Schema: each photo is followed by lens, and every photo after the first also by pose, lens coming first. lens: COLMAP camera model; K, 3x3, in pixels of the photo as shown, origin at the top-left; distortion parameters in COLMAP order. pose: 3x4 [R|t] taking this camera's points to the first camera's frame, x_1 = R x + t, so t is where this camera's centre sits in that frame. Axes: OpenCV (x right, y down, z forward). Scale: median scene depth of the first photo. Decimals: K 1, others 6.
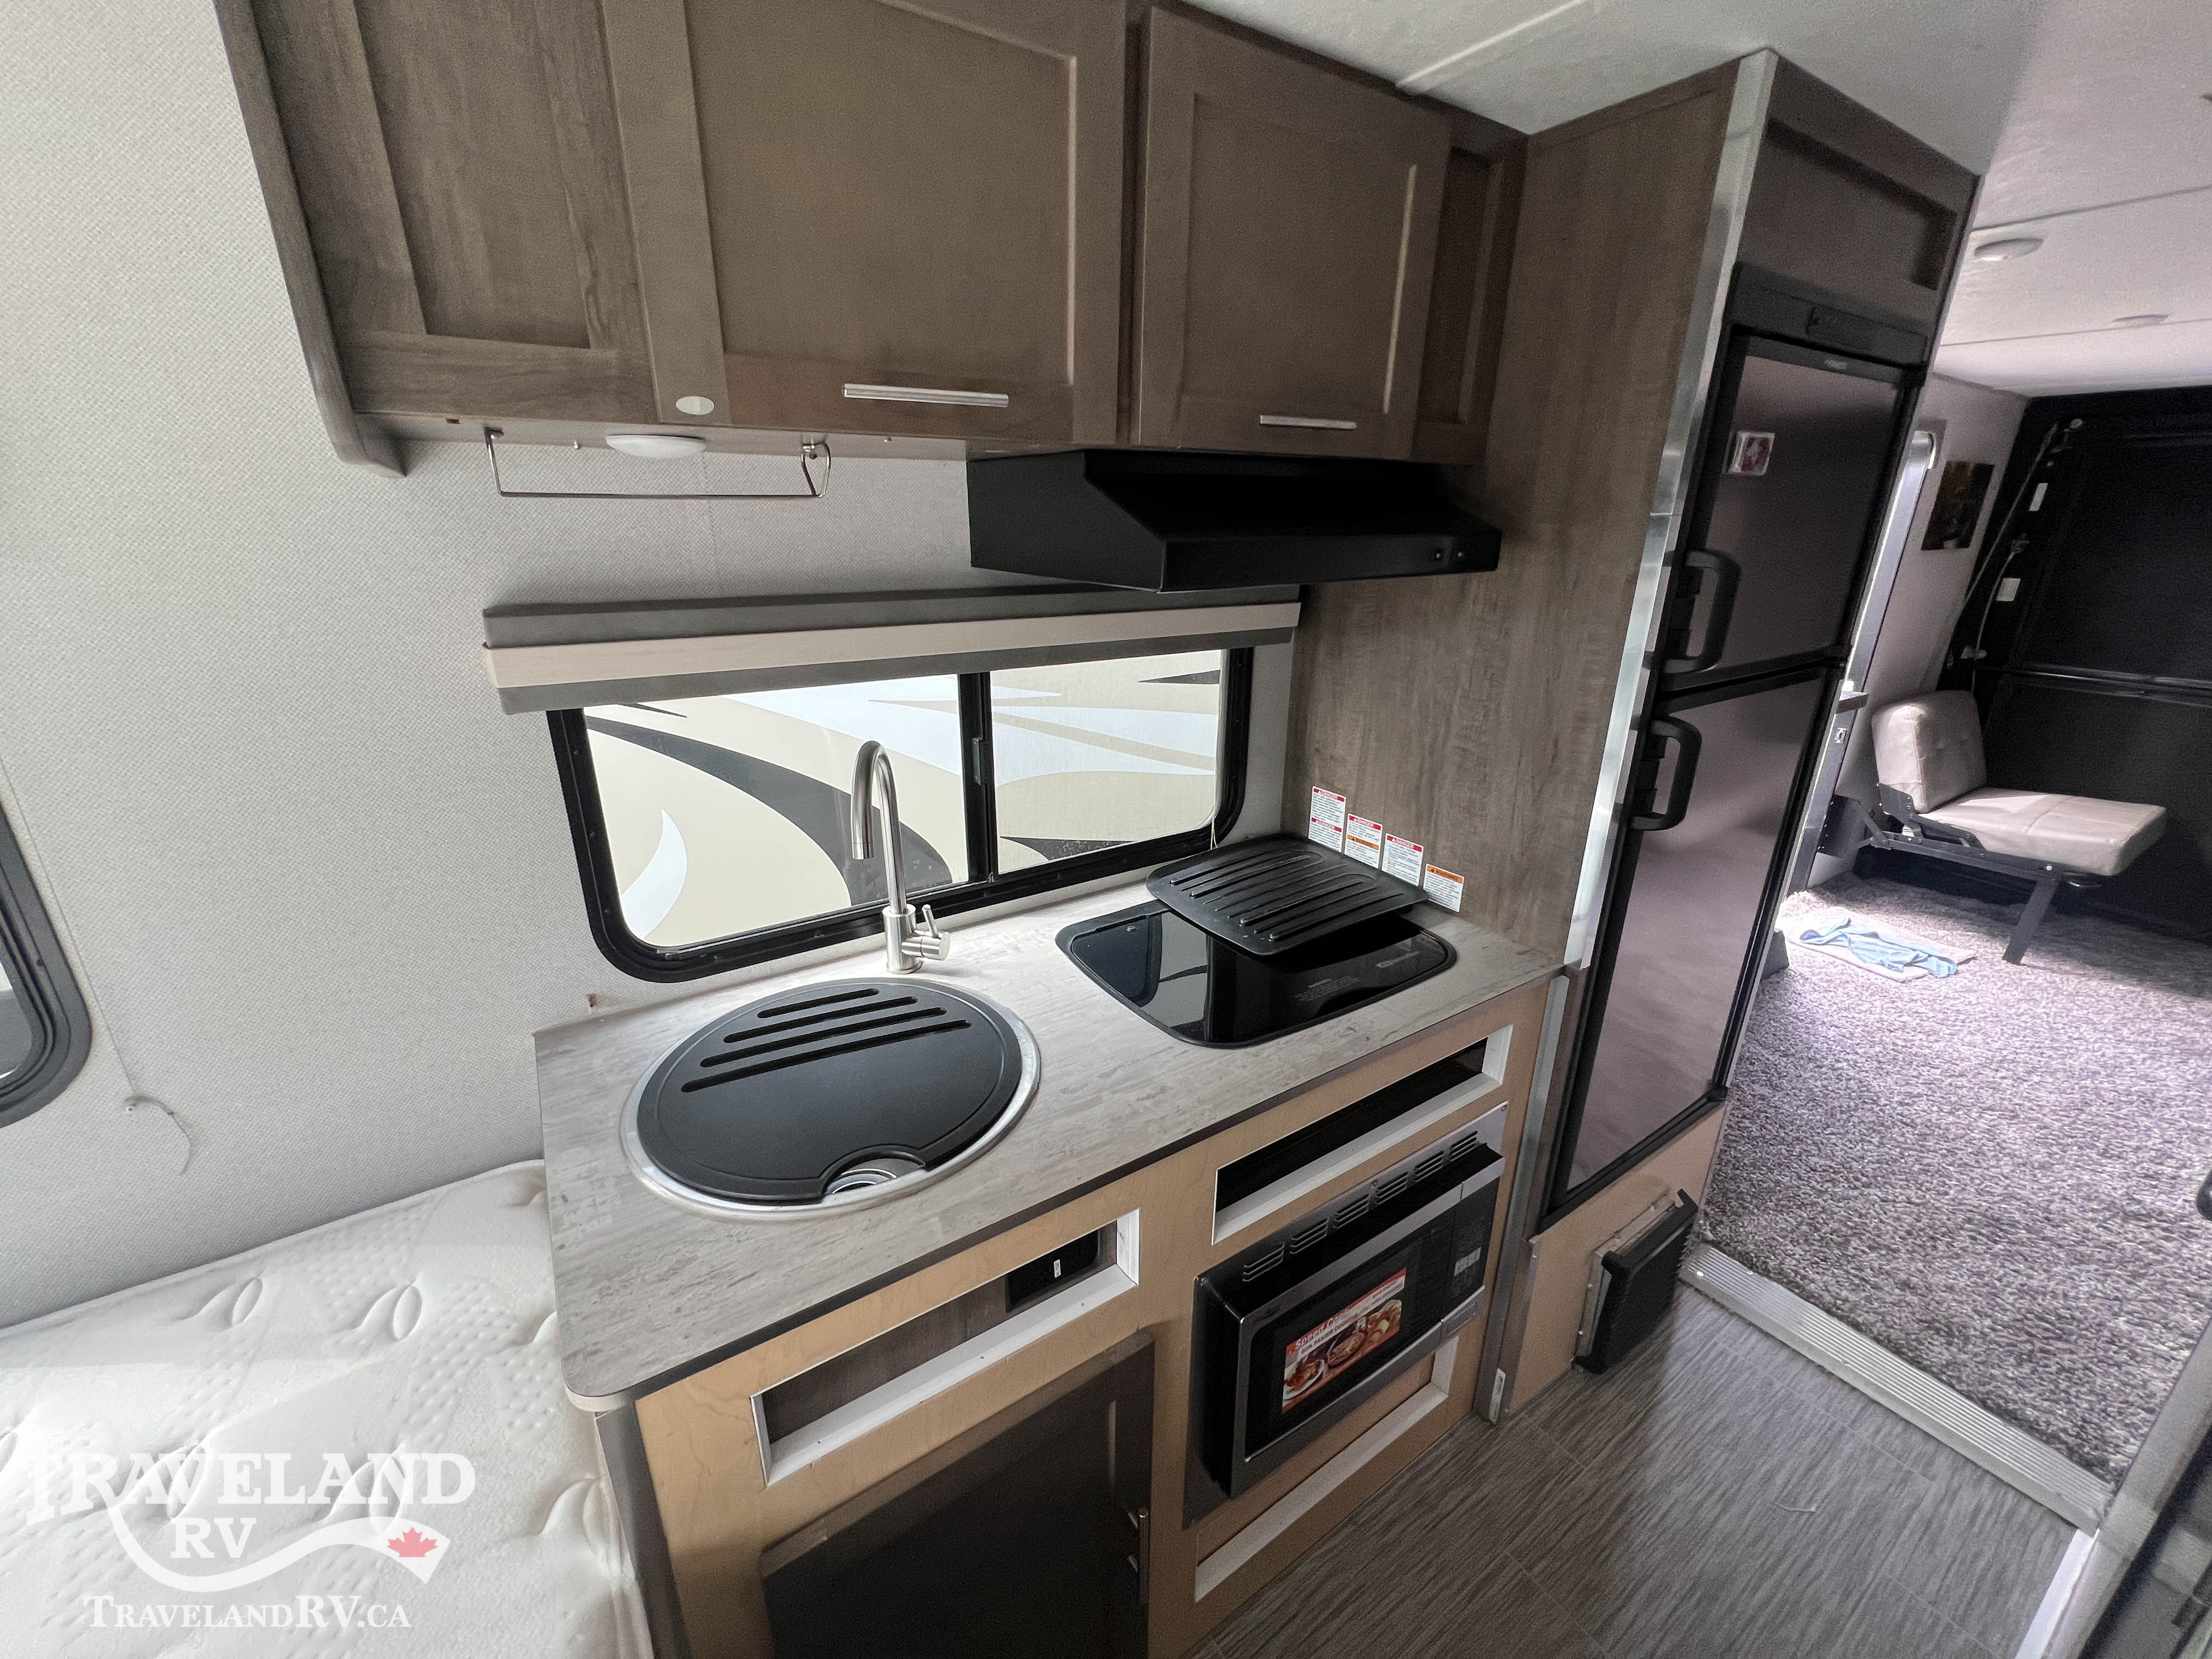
lens RADIAL K [[881.3, 0, 1104.8], [0, 881.3, 830.9], [0, 0, 1]] dist [-0.001719, 0.000090]
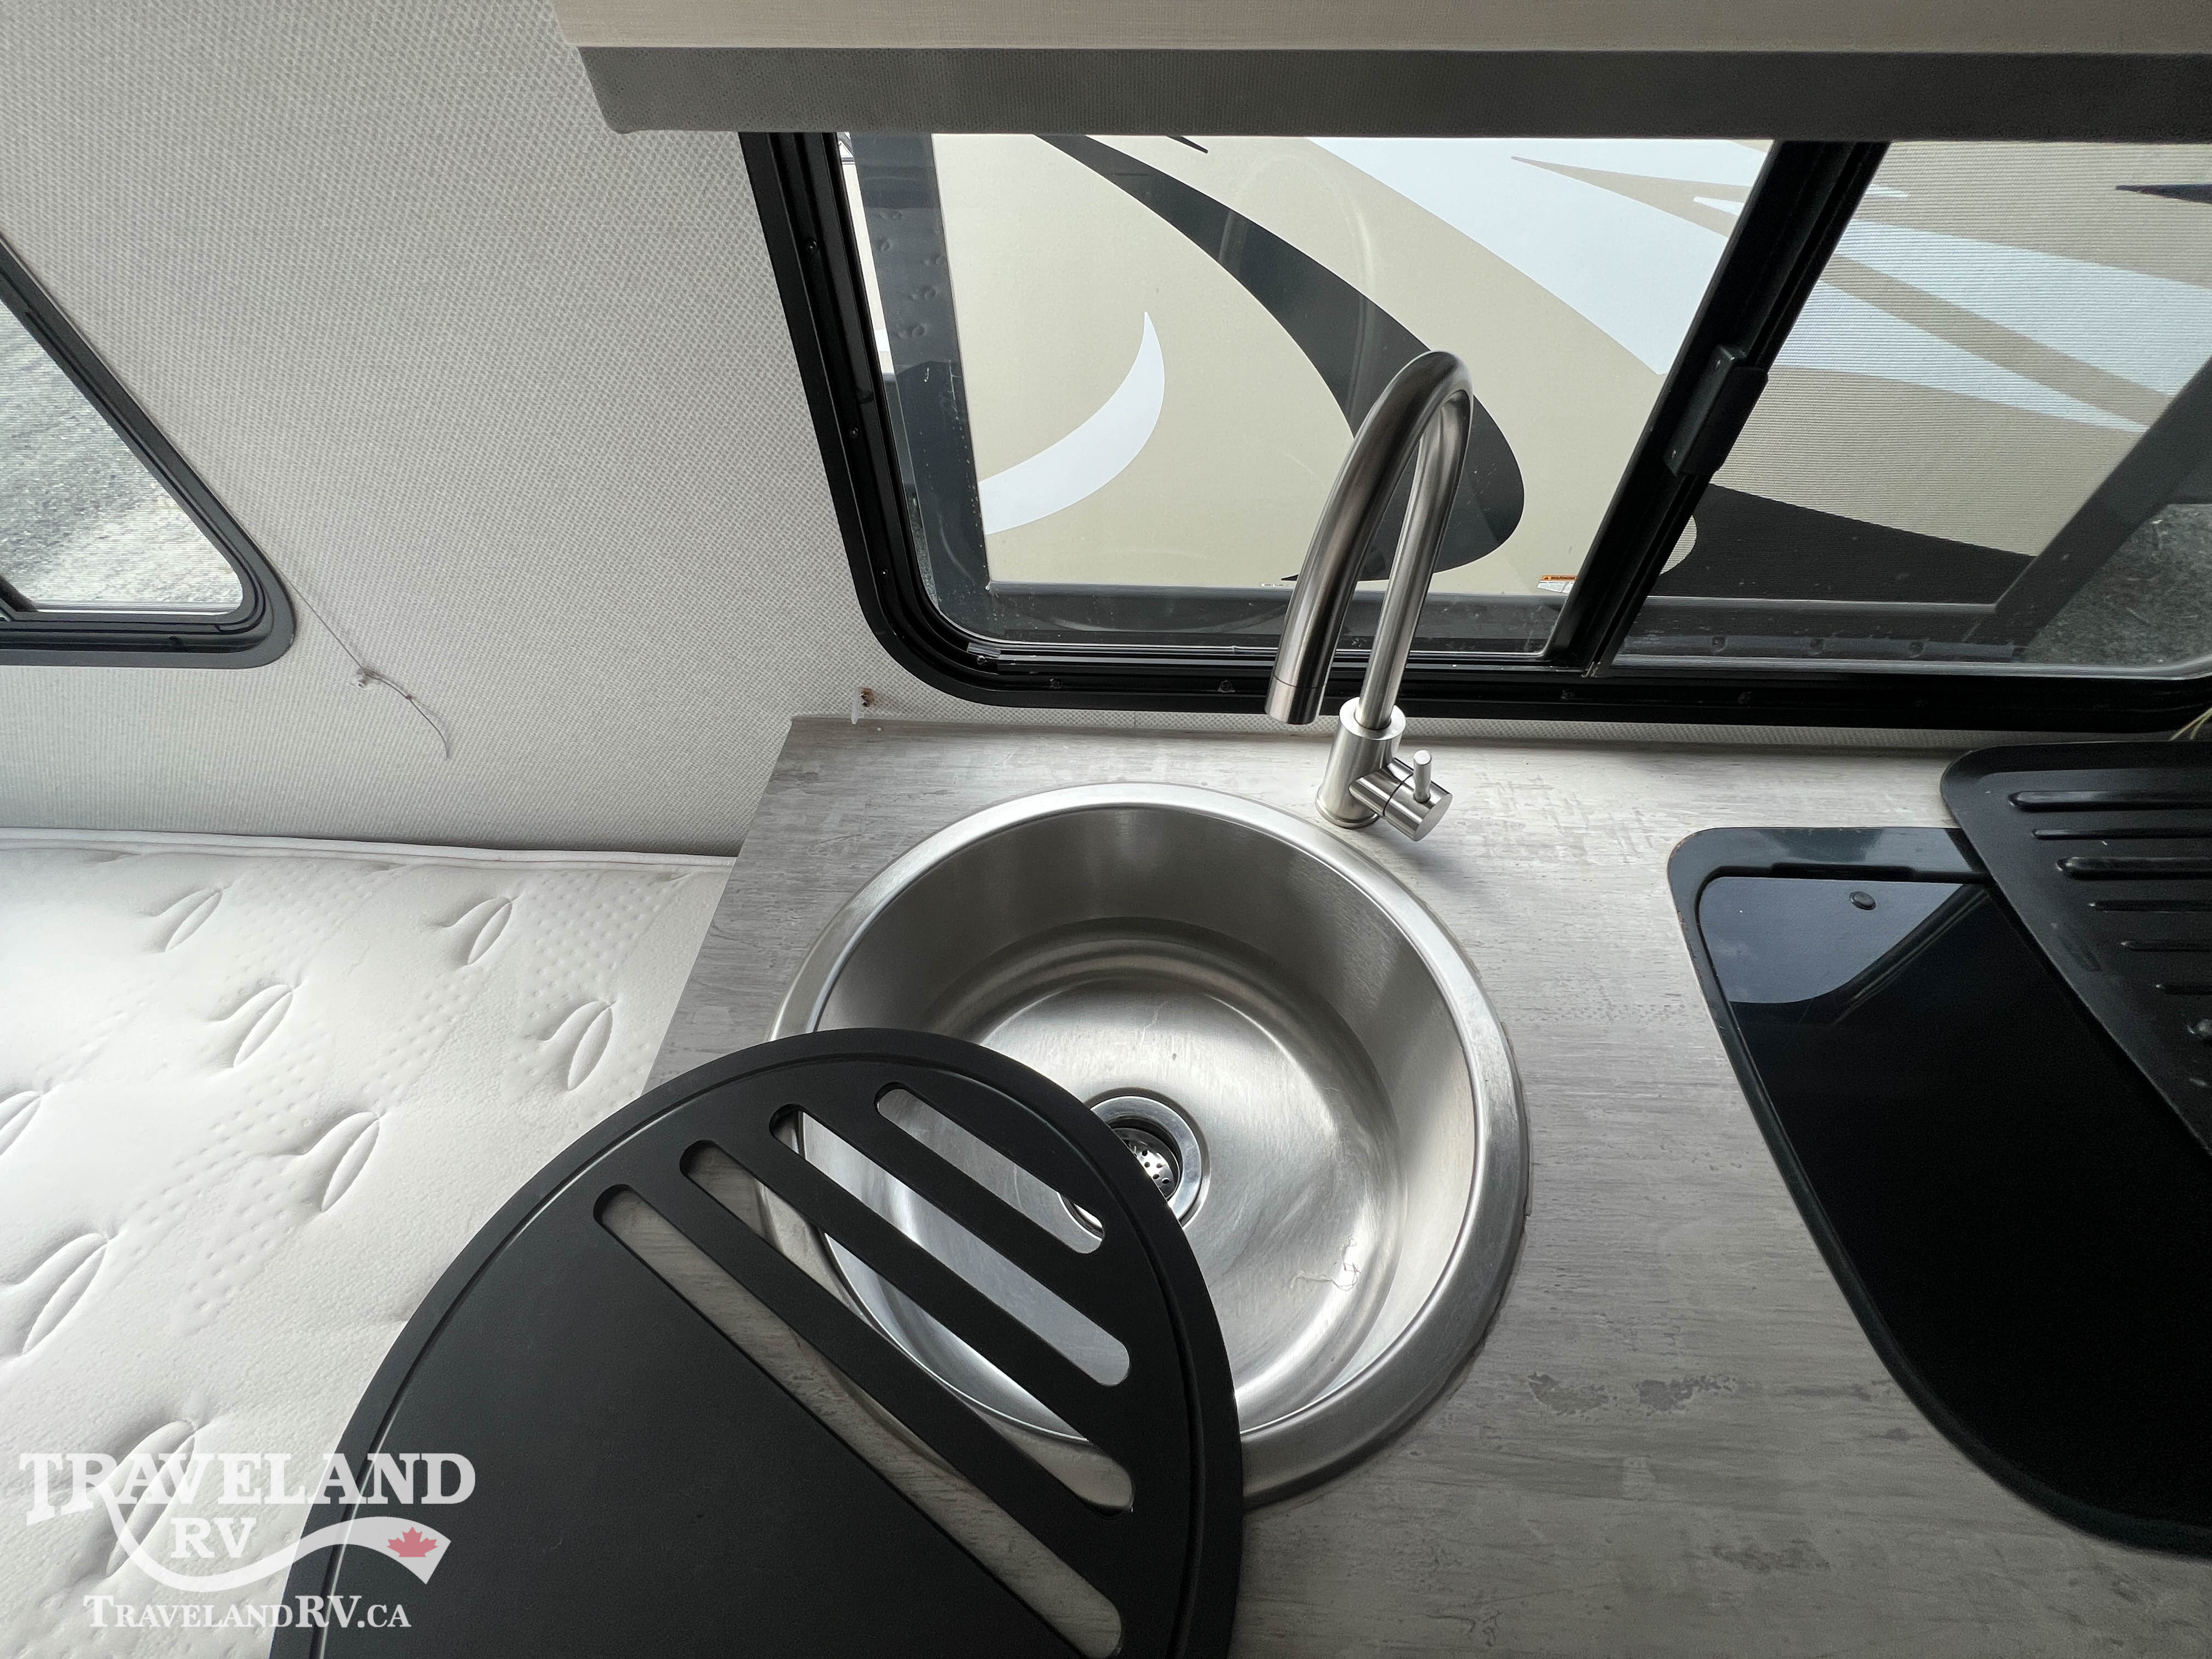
lens RADIAL K [[881.3, 0, 1111.9], [0, 881.3, 823.0], [0, 0, 1]] dist [-0.001719, 0.000090]
pose [[0.812361, 0.436583, -0.386608, -0.062025], [-0.185771, 0.822162, 0.538088, -0.045349], [0.552774, -0.365302, 0.748996, 0.241235]]
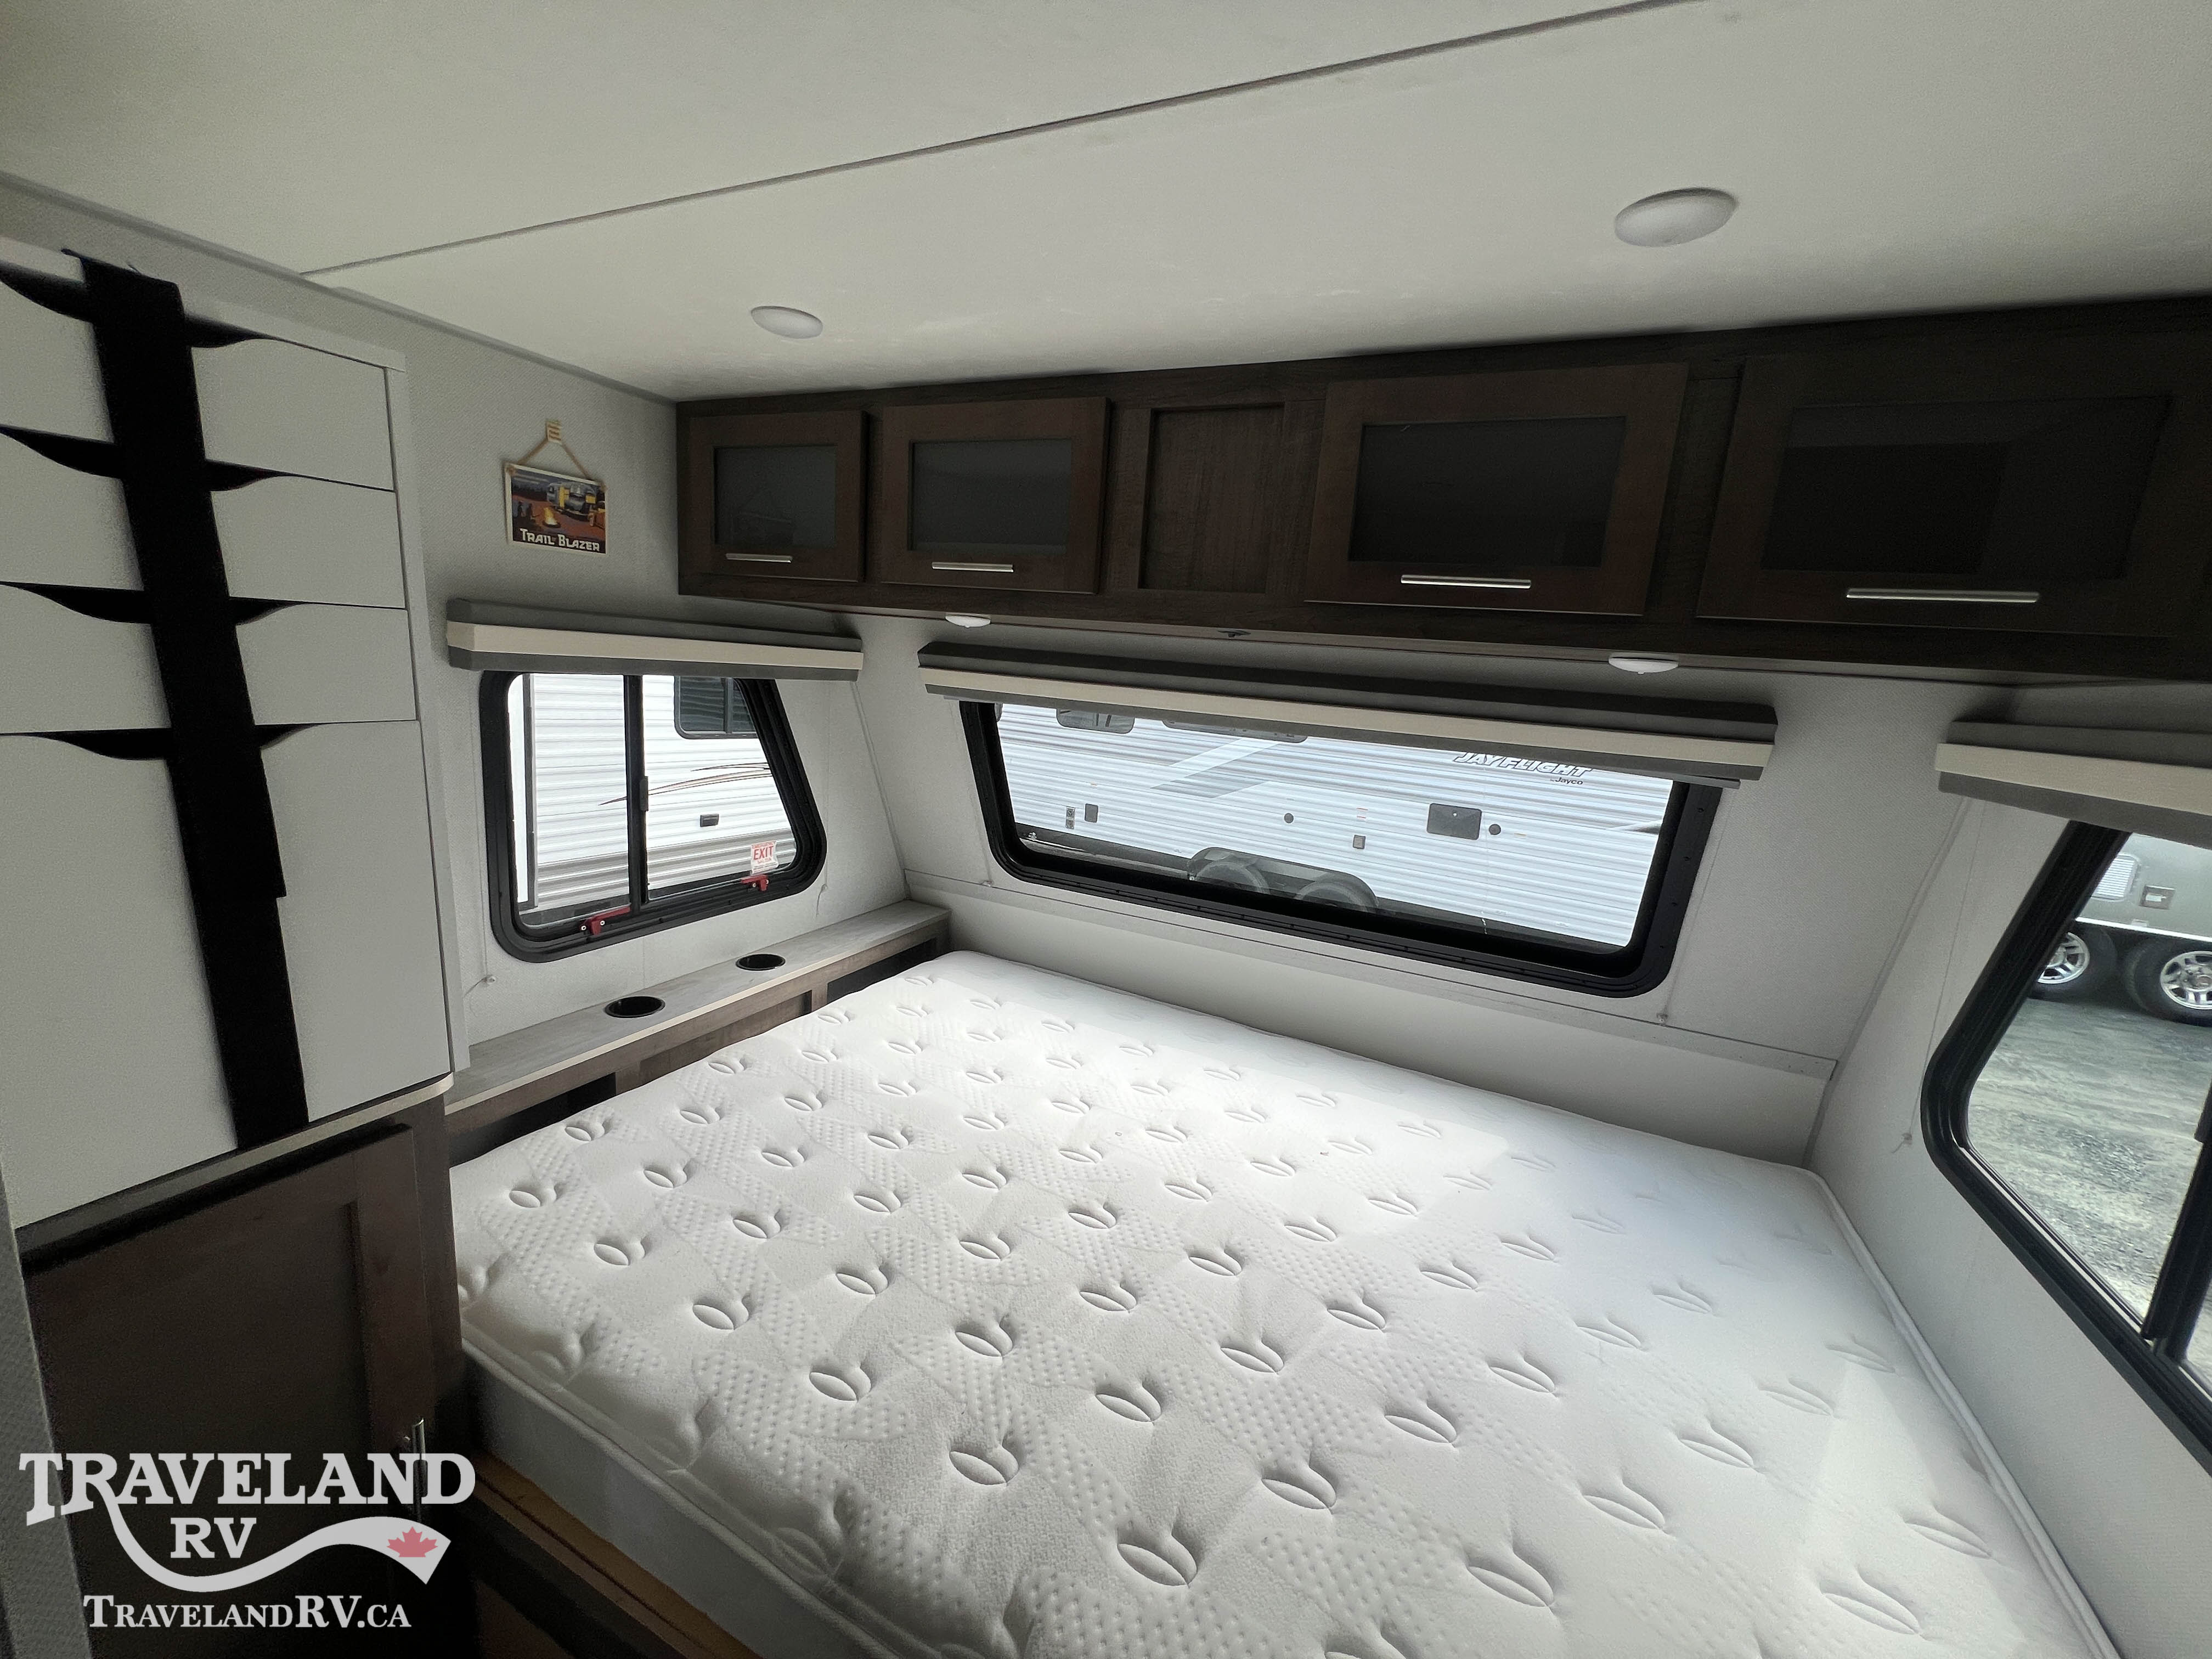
lens RADIAL K [[881.3, 0, 1101.2], [0, 881.3, 826.8], [0, 0, 1]] dist [-0.001719, 0.000090]
pose [[-0.853422, 0.026021, -0.520571, 0.024706], [-0.247304, 0.858958, 0.448365, -0.102429], [0.458816, 0.511384, -0.726619, 0.236939]]
